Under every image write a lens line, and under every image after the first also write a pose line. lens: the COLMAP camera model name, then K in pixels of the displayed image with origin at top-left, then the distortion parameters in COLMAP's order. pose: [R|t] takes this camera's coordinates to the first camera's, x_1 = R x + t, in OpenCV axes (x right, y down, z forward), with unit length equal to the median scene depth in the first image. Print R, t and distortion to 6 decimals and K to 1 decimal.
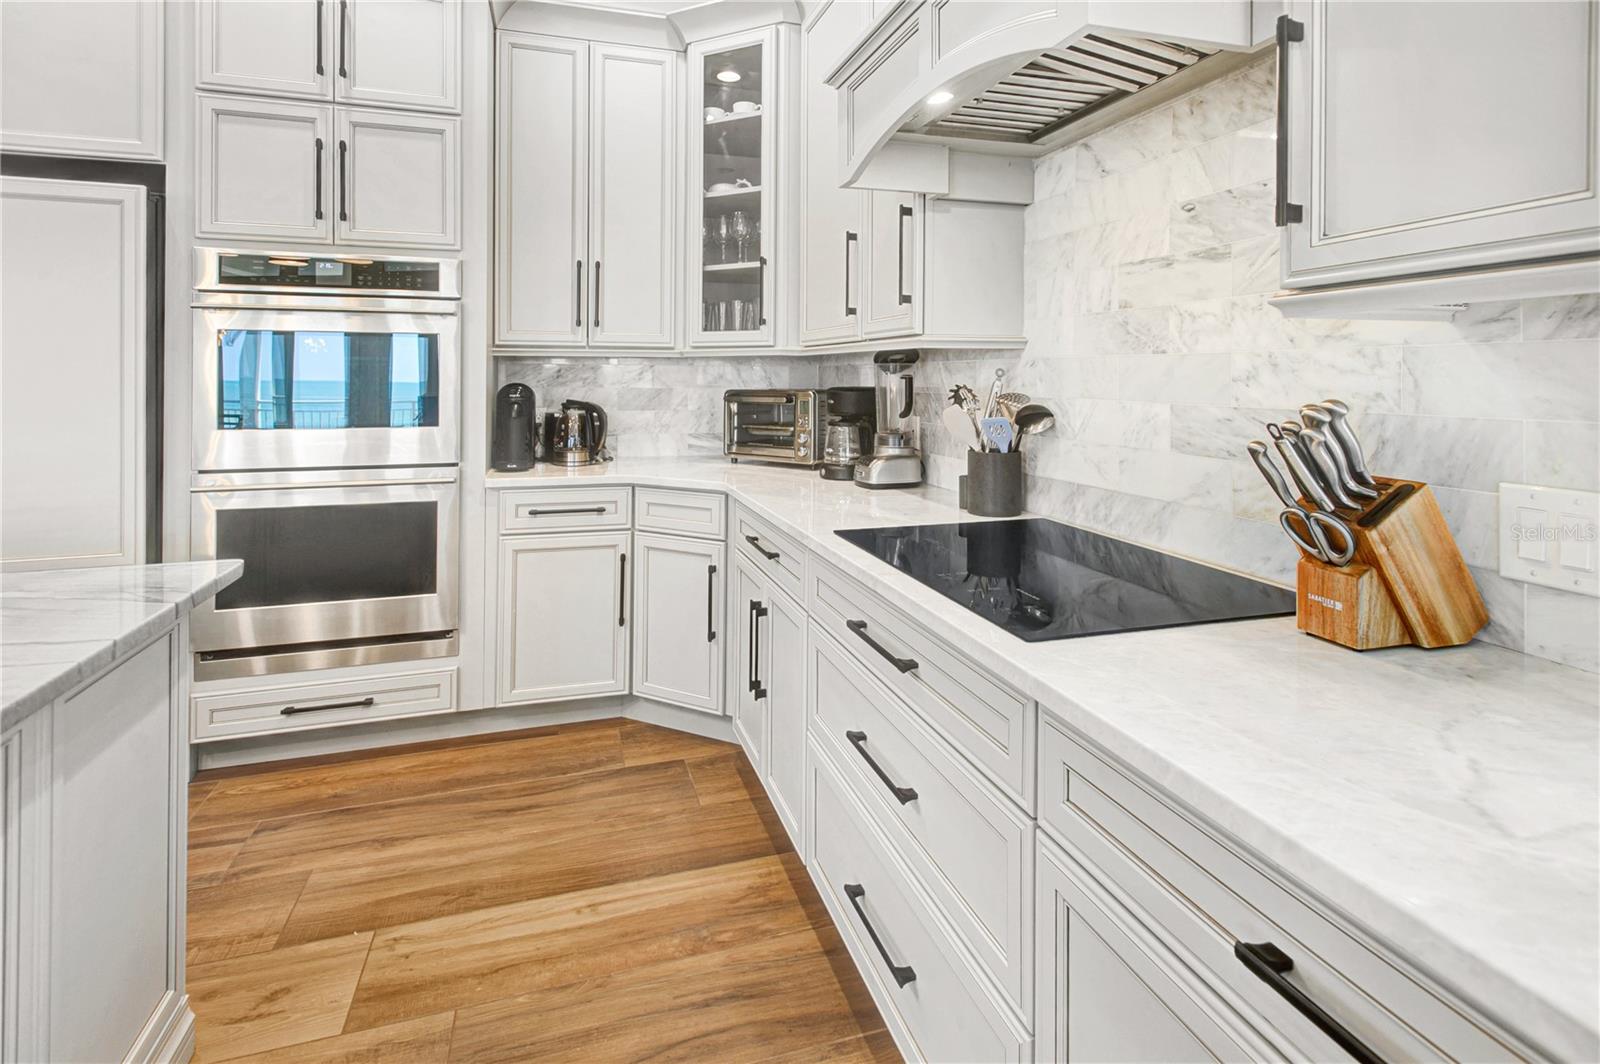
lens RADIAL K [[801.9, 0, 797.8], [0, 801.9, 376.2], [0, 0, 1]] dist [0.023481, -0.005281]
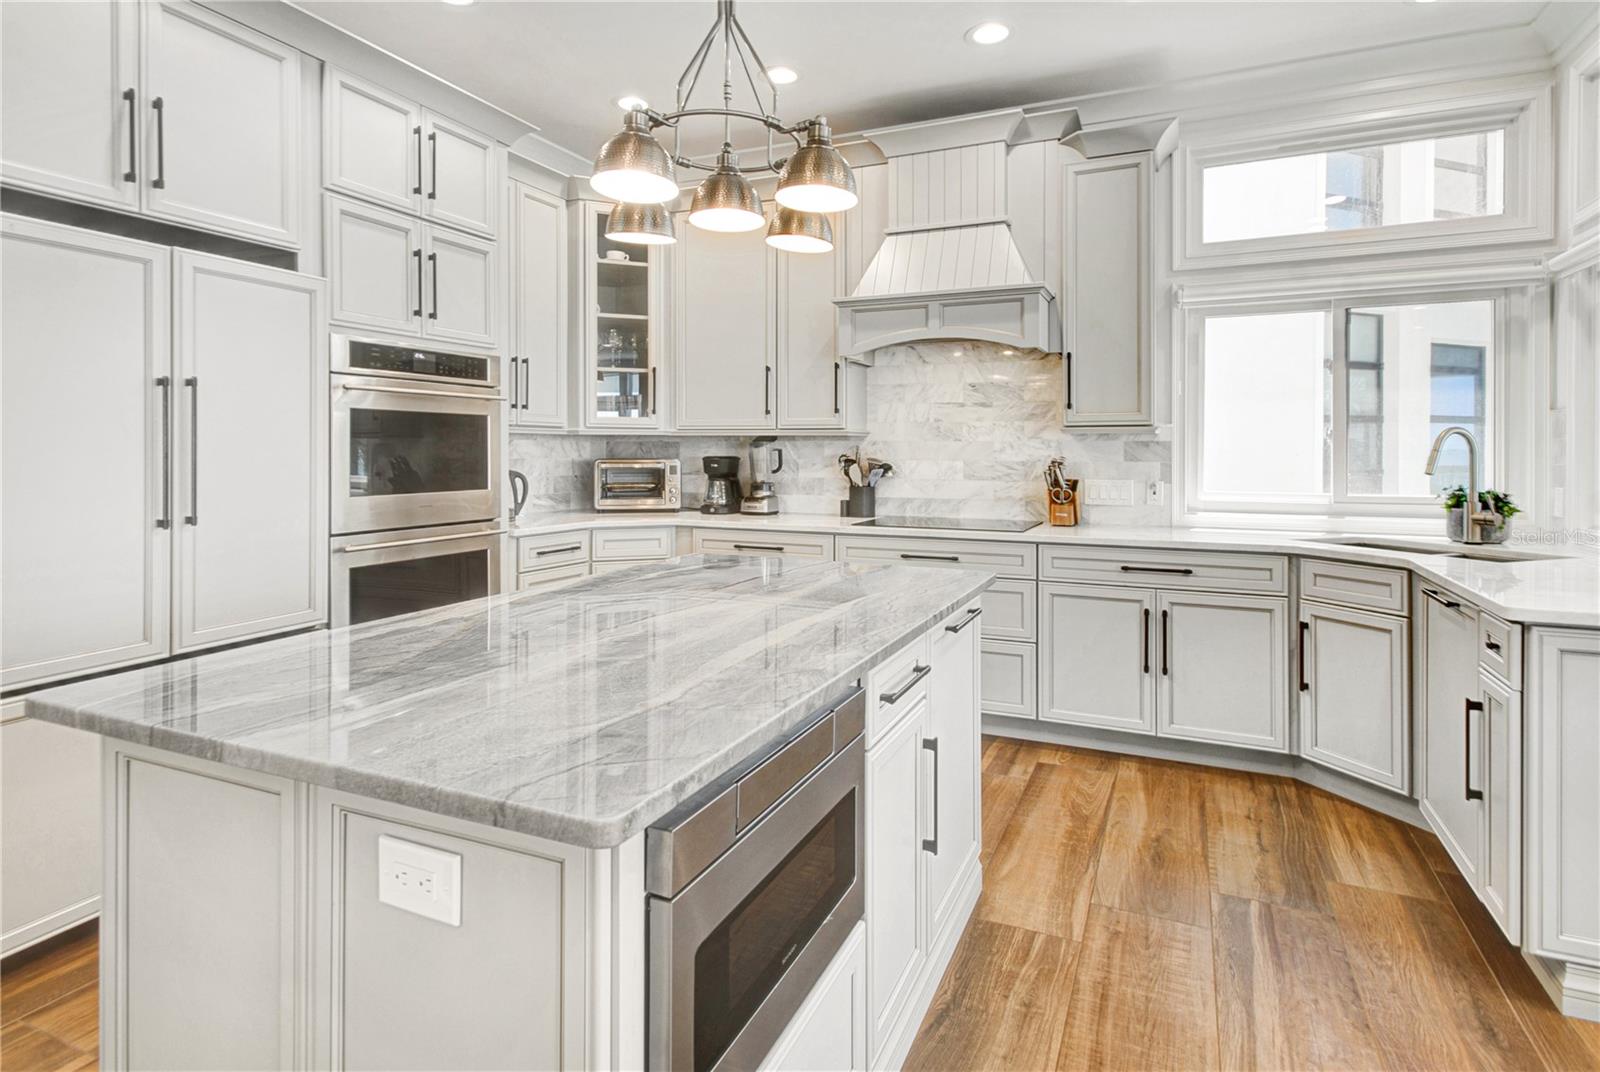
lens RADIAL K [[801.9, 0, 835.3], [0, 801.9, 454.7], [0, 0, 1]] dist [0.023481, -0.005281]
pose [[0.673240, -0.001618, 0.739422, -1.087470], [-0.002970, 0.999984, 0.004893, 0.002177], [-0.739418, -0.005490, 0.673224, -0.263111]]
